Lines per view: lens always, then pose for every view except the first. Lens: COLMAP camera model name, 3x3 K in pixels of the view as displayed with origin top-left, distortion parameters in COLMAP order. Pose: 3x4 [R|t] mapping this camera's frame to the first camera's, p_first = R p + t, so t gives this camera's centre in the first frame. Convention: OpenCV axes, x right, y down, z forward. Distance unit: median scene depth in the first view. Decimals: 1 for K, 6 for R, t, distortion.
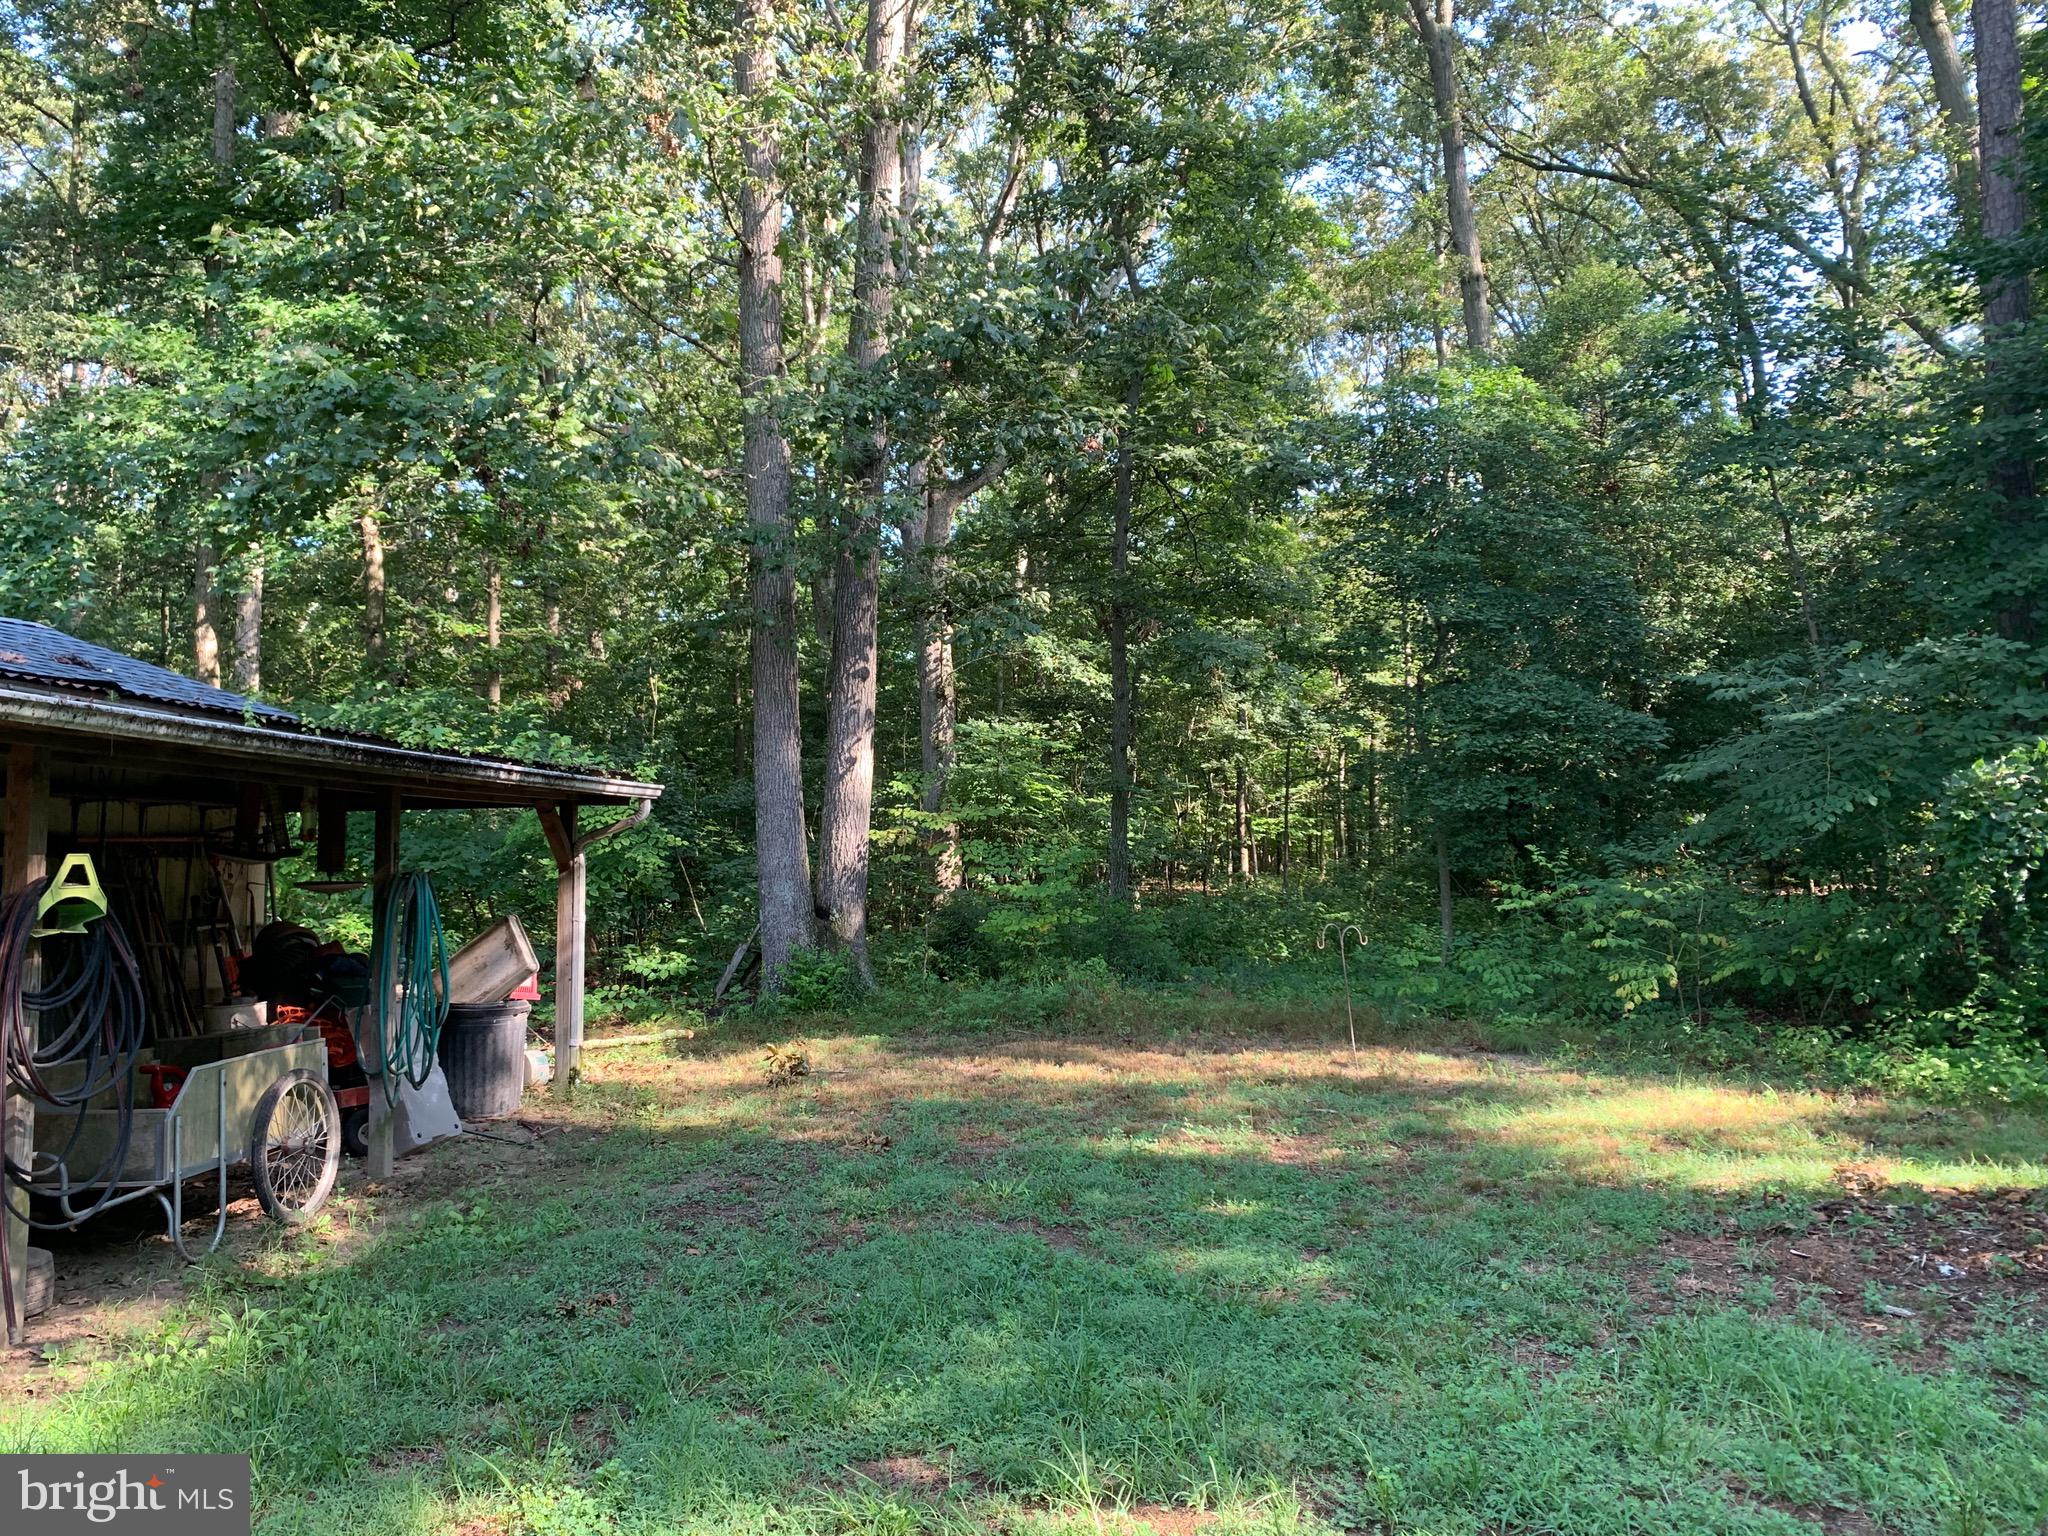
lens RADIAL K [[1546.0, 0, 1021.8], [0, 1546.0, 766.2], [0, 0, 1]] dist [0.010773, -0.020299]
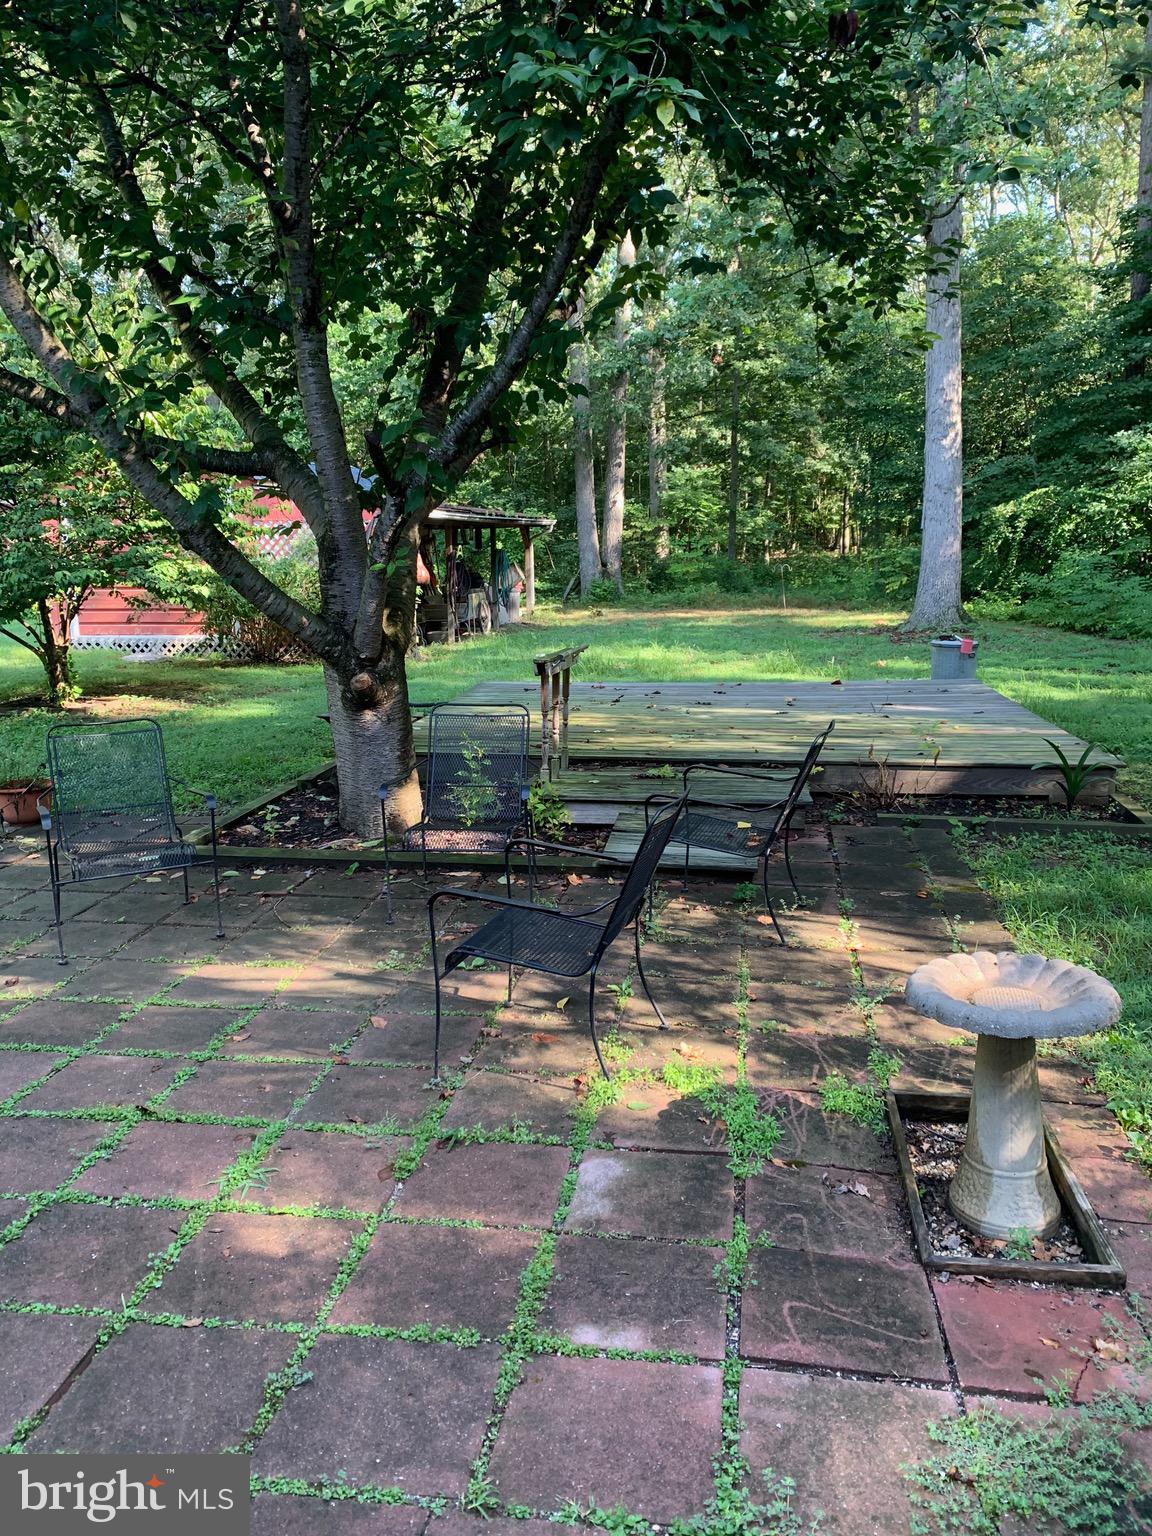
lens RADIAL K [[1159.5, 0, 578.4], [0, 1159.5, 773.9], [0, 0, 1]] dist [0.010773, -0.020299]
pose [[0.990312, 0.017332, -0.137772, 0.138709], [0.019120, 0.965709, 0.258922, -0.095250], [0.137536, -0.259048, 0.956022, -1.298324]]
